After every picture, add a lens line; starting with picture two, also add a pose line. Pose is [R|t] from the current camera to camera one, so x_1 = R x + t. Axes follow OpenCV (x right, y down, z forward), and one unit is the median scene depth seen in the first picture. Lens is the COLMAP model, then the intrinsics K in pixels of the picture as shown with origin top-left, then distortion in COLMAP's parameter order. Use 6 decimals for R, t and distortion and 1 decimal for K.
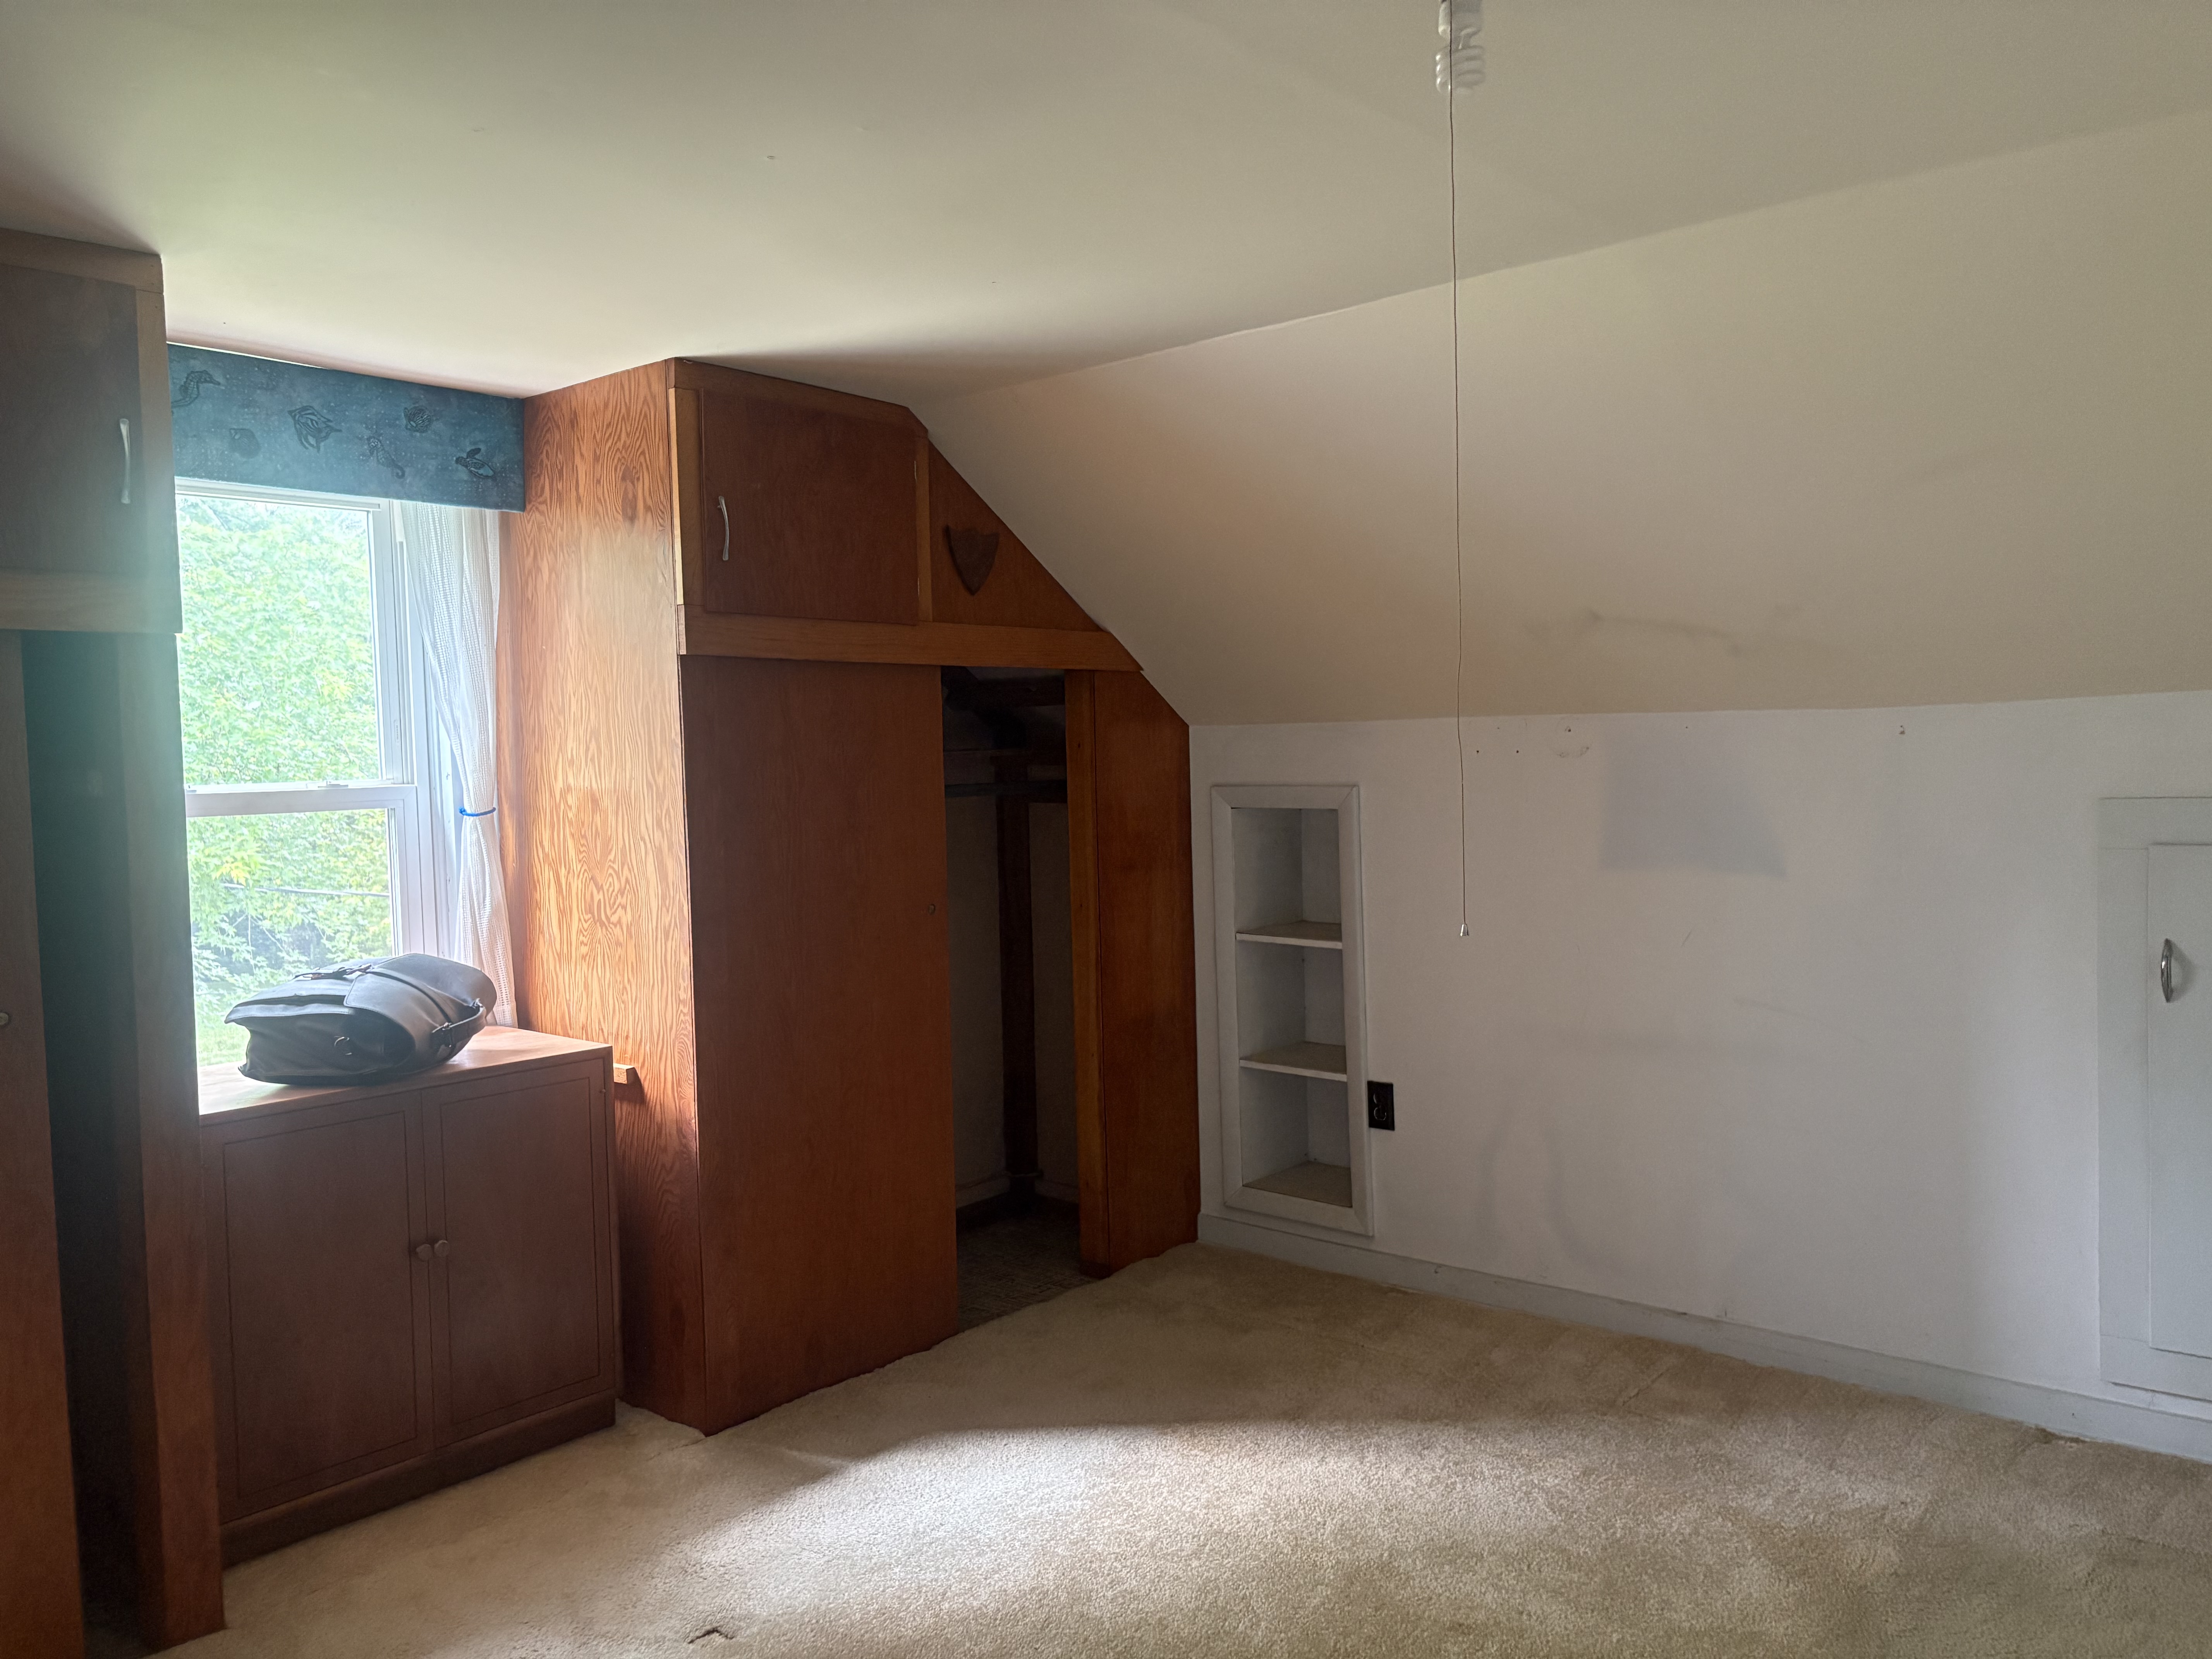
lens RADIAL K [[1689.7, 0, 1098.8], [0, 1689.7, 828.3], [0, 0, 1]] dist [0.053256, -0.060624]
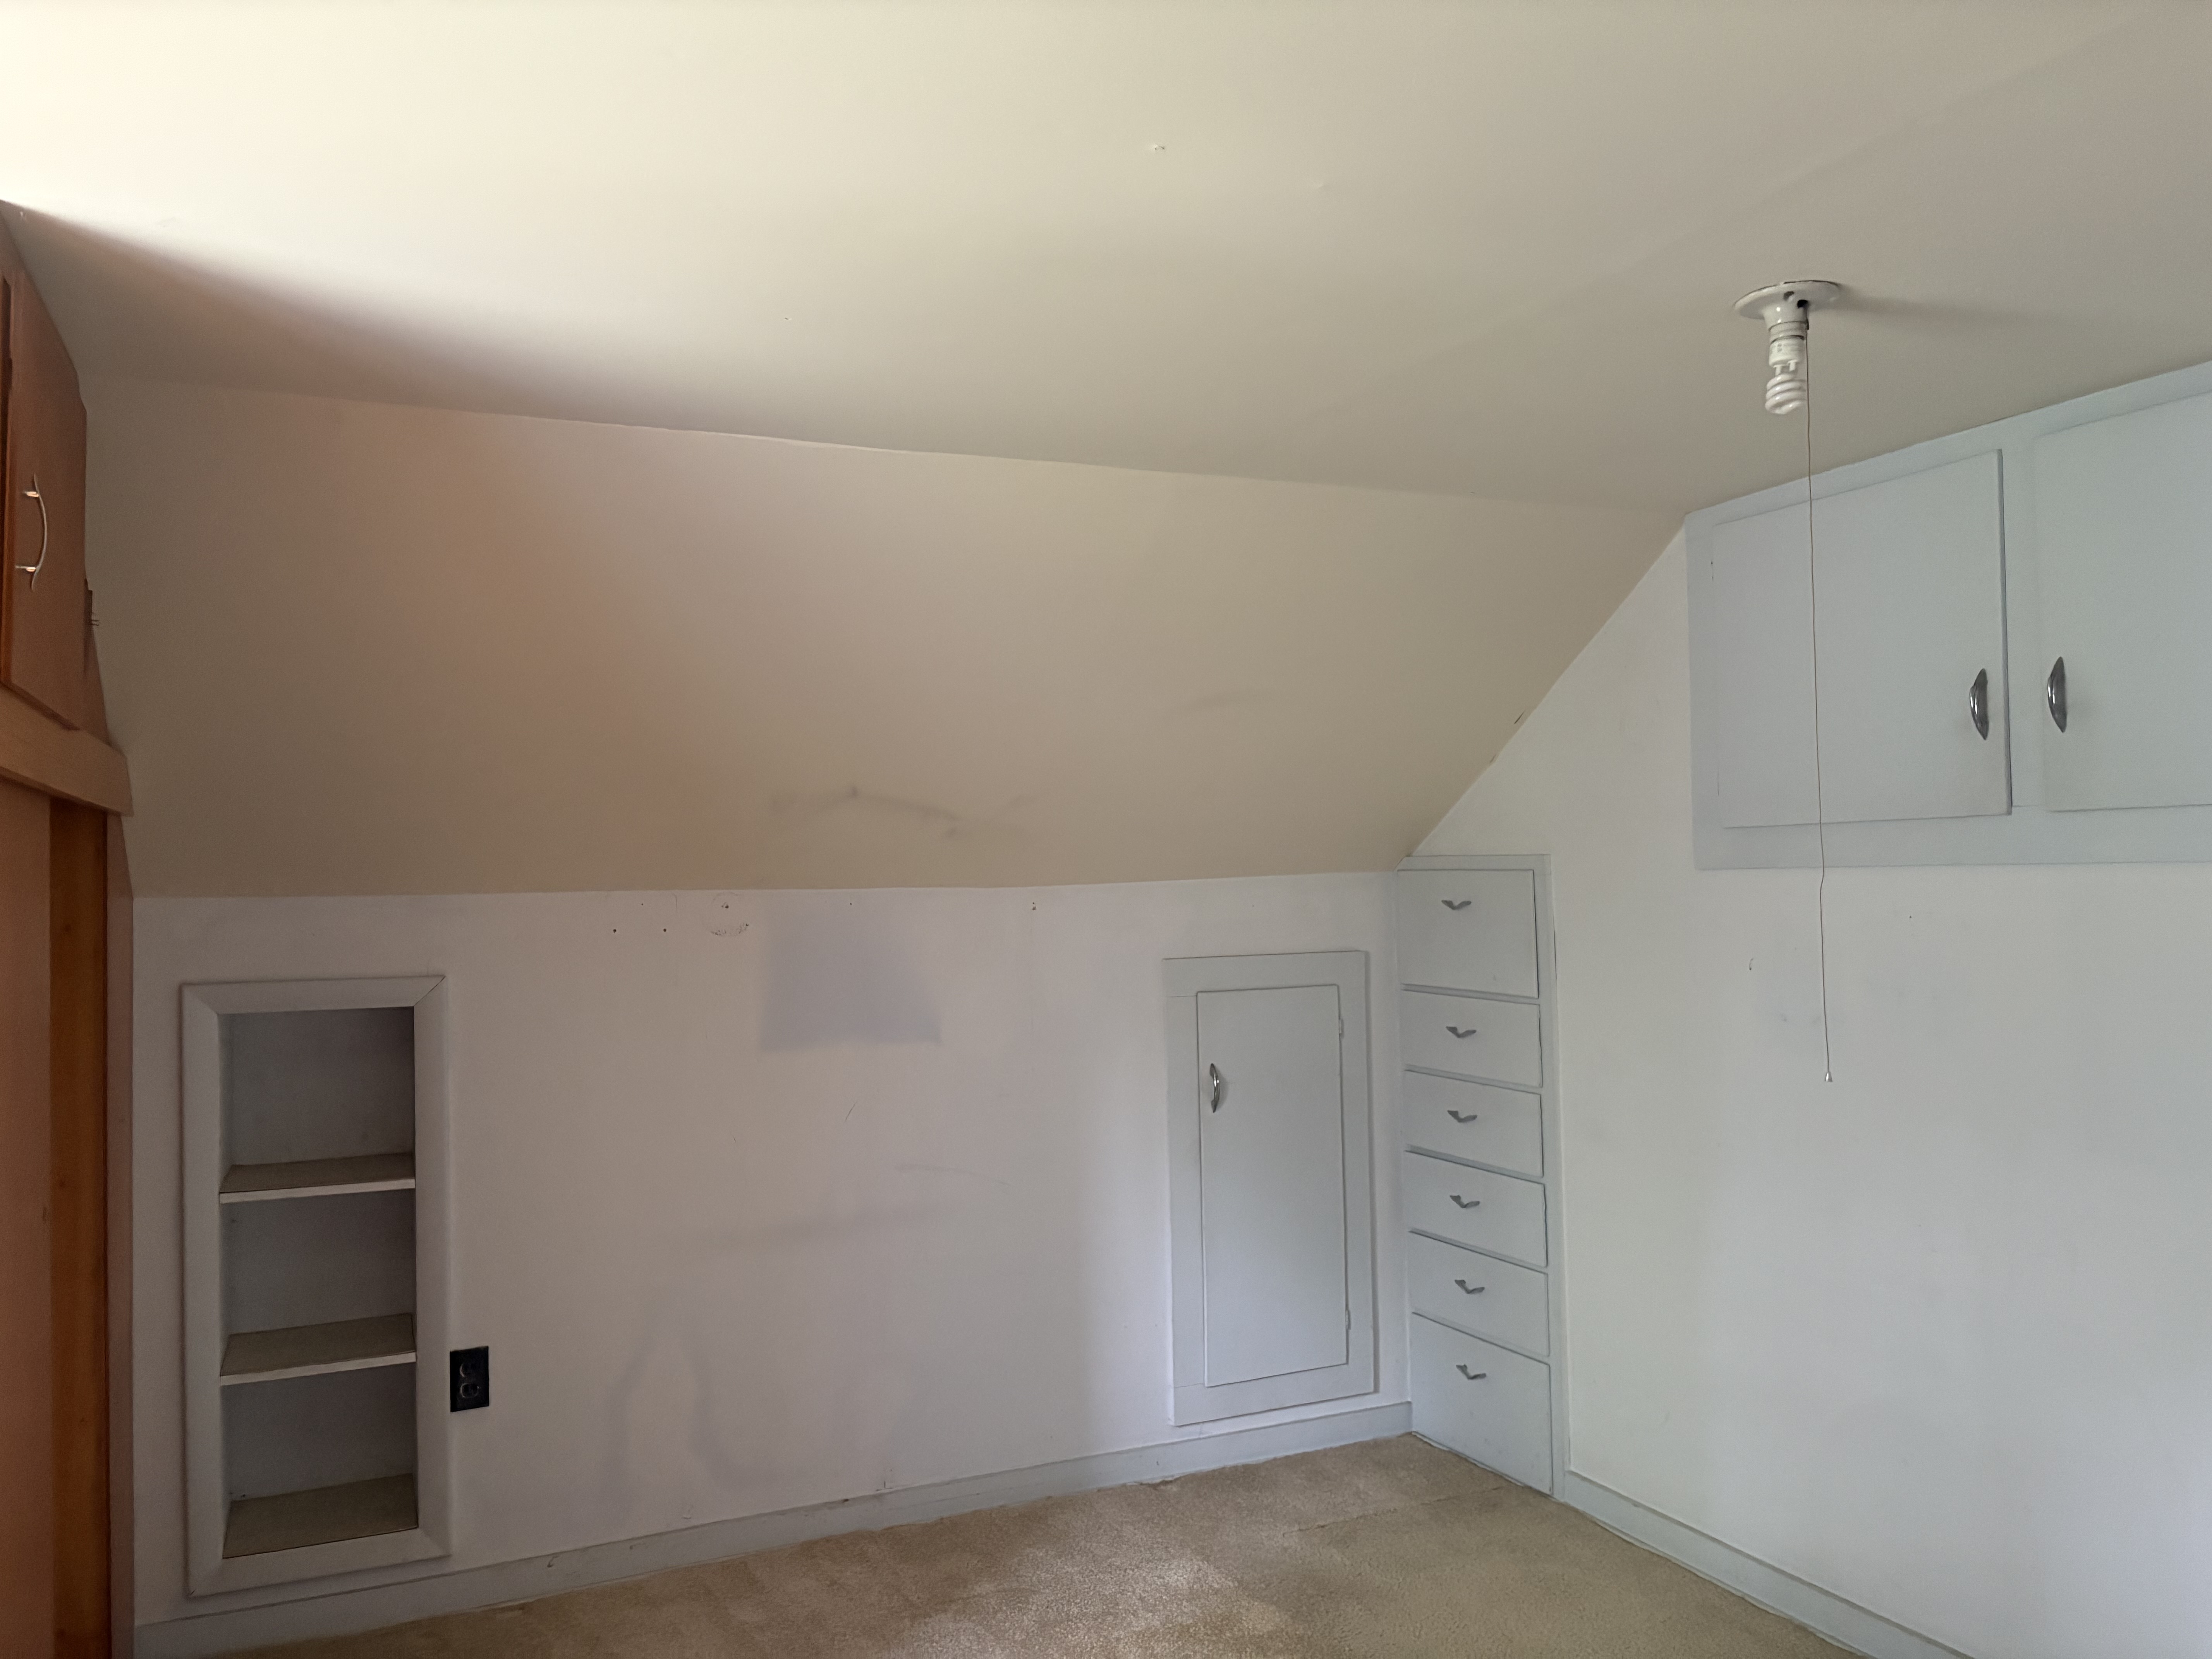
lens RADIAL K [[1689.7, 0, 1092.1], [0, 1689.7, 829.4], [0, 0, 1]] dist [0.053256, -0.060624]
pose [[0.418458, 0.042125, 0.907259, -0.439665], [0.051403, 0.996224, -0.069964, -0.021725], [-0.906781, 0.075912, 0.414712, 0.377442]]
